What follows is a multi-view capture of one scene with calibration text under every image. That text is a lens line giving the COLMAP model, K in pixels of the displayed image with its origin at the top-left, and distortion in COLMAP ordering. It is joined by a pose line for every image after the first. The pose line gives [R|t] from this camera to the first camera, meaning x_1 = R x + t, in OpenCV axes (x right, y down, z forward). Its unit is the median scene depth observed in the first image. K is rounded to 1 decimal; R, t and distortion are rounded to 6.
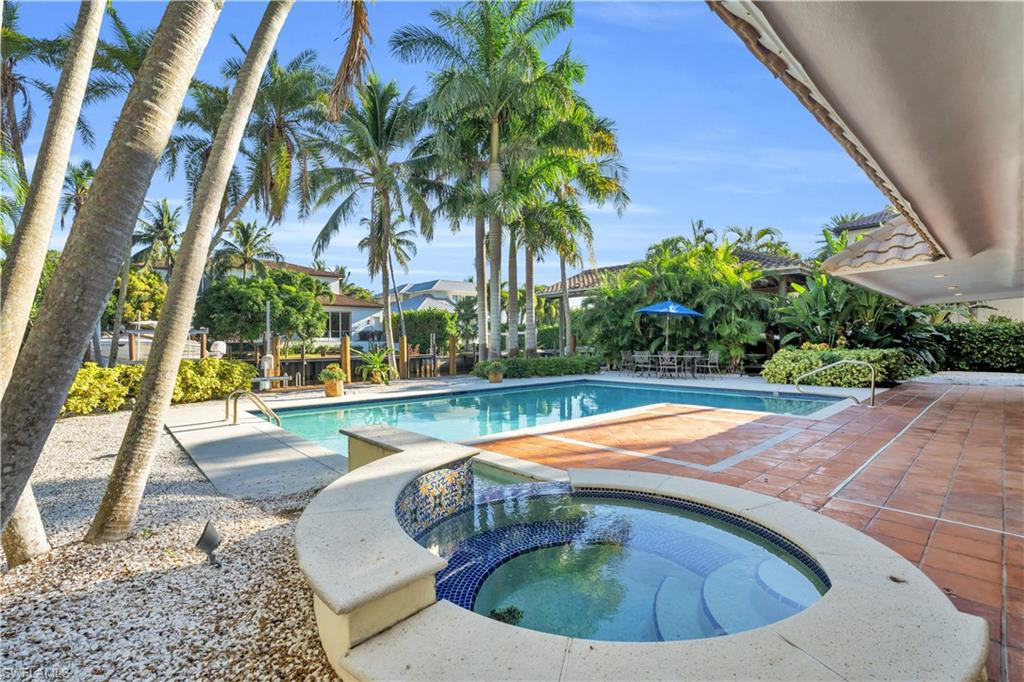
lens RADIAL K [[468.4, 0, 510.8], [0, 468.4, 340.1], [0, 0, 1]] dist [-0.071528, 0.026281]
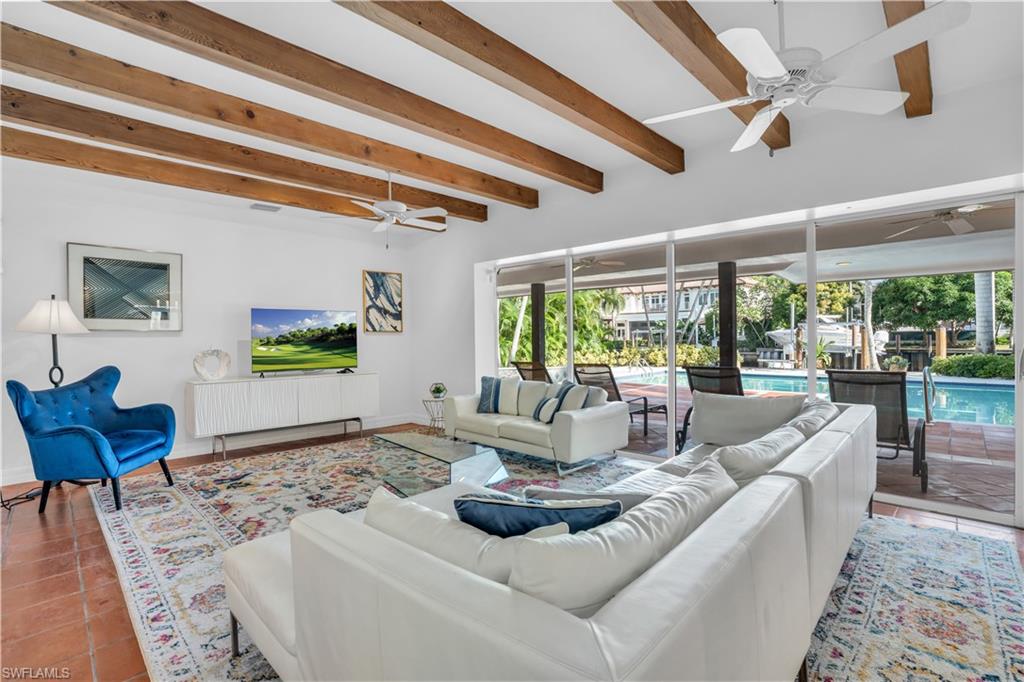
lens RADIAL K [[468.4, 0, 510.8], [0, 468.4, 340.1], [0, 0, 1]] dist [-0.071528, 0.026281]
pose [[0.064597, 0.015817, -0.997786, 0.371334], [0.015458, 0.999739, 0.016849, -0.007151], [0.997792, -0.016512, 0.064336, 0.041328]]
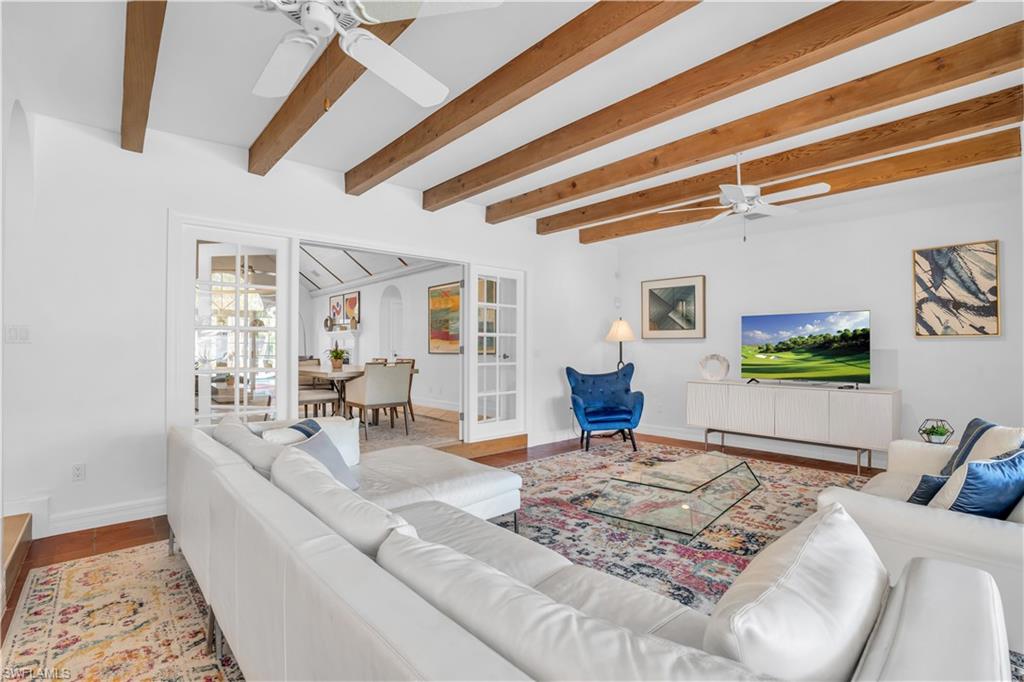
lens RADIAL K [[468.4, 0, 510.8], [0, 468.4, 340.1], [0, 0, 1]] dist [-0.071528, 0.026281]
pose [[-0.999947, 0.009995, -0.002579, 0.293174], [0.010047, 0.999728, -0.021051, -0.005526], [0.002368, -0.021076, -0.999775, 0.127639]]
